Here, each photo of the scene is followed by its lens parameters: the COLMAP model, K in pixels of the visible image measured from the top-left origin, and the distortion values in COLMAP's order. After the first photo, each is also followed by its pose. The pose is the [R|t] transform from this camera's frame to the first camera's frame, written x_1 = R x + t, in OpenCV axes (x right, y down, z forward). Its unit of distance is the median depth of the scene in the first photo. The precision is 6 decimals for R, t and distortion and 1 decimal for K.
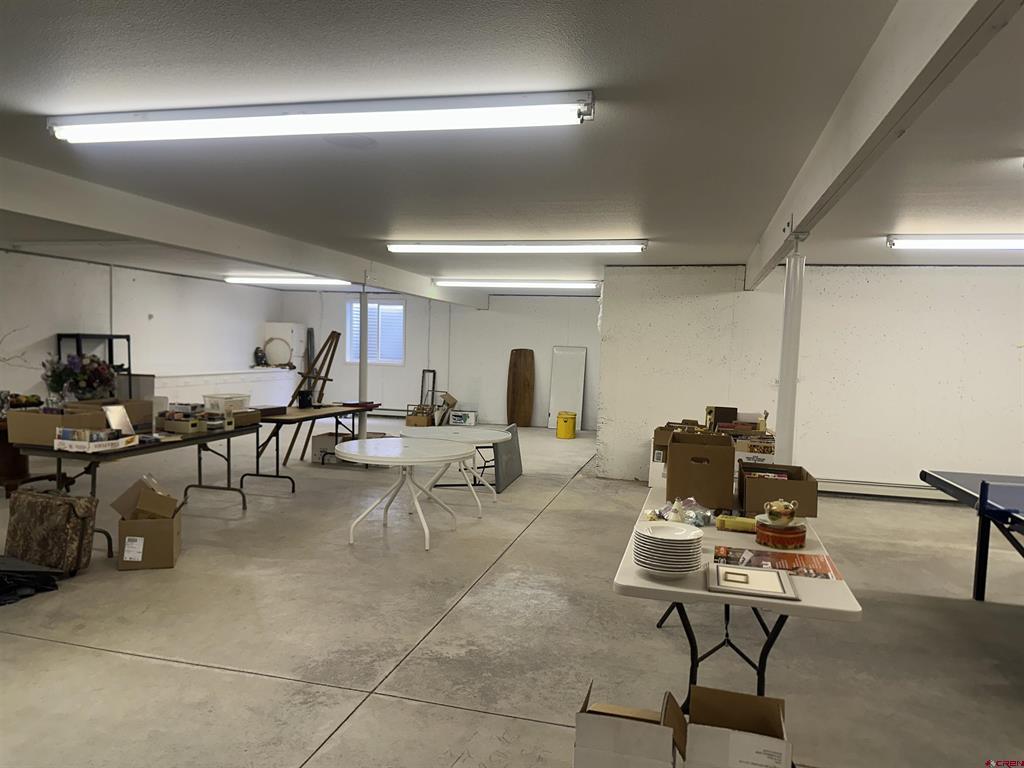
lens RADIAL K [[724.1, 0, 512.0], [0, 724.1, 384.0], [0, 0, 1]] dist [-0.002494, -0.002820]
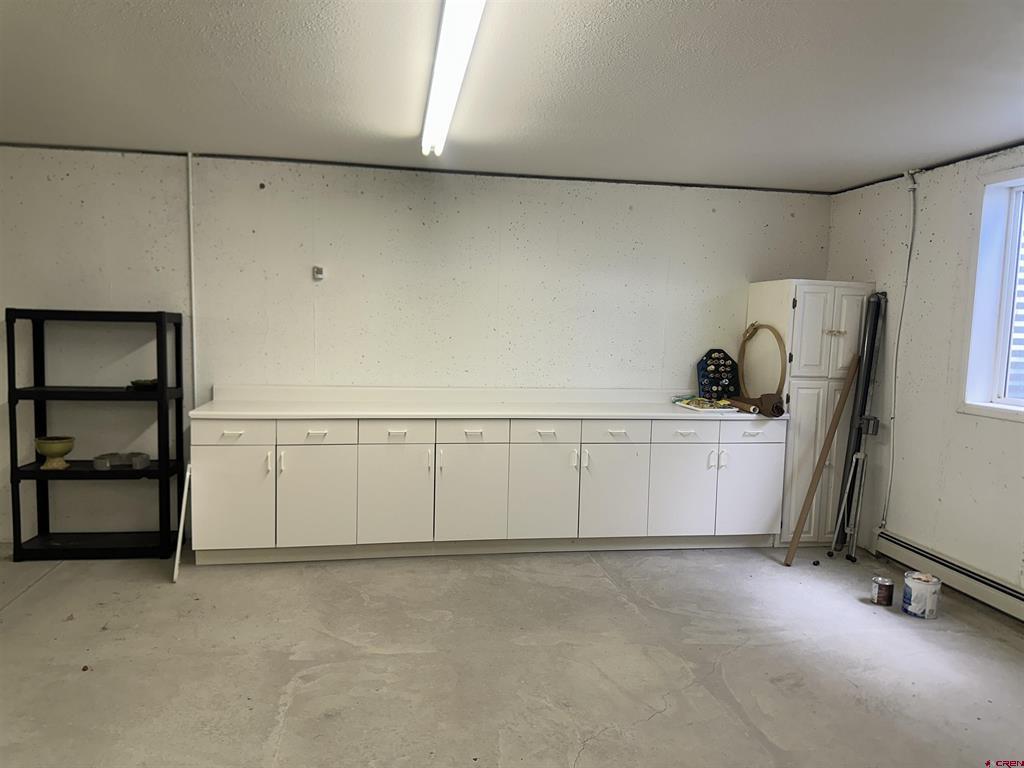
lens RADIAL K [[724.1, 0, 512.0], [0, 724.1, 384.0], [0, 0, 1]] dist [-0.002494, -0.002820]
pose [[0.396769, 0.057951, -0.916087, -0.045994], [-0.059374, 0.997535, 0.037388, -0.039890], [0.915996, 0.039557, 0.399232, 0.745573]]
